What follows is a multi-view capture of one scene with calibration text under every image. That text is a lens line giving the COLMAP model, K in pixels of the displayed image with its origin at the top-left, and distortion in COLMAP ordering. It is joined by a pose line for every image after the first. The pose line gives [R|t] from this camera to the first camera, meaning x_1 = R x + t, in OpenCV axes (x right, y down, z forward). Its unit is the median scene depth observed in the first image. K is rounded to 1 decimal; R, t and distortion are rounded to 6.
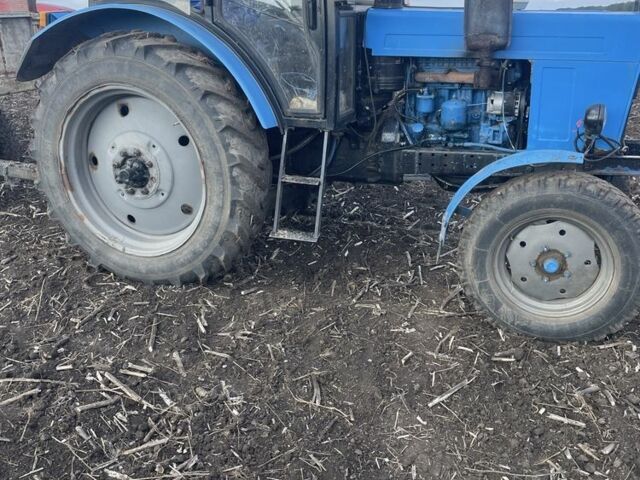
lens RADIAL K [[636.7, 0, 320.0], [0, 636.7, 240.0], [0, 0, 1]] dist [0.101648, -0.148130]
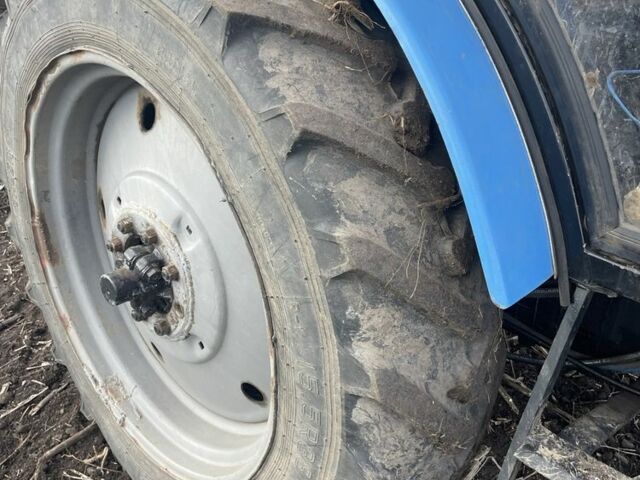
lens RADIAL K [[636.7, 0, 320.0], [0, 636.7, 240.0], [0, 0, 1]] dist [0.101648, -0.148130]
pose [[0.914596, 0.228402, -0.333687, -0.070842], [-0.187240, 0.970613, 0.151165, -0.223404], [0.358408, -0.075776, 0.930485, 0.729394]]
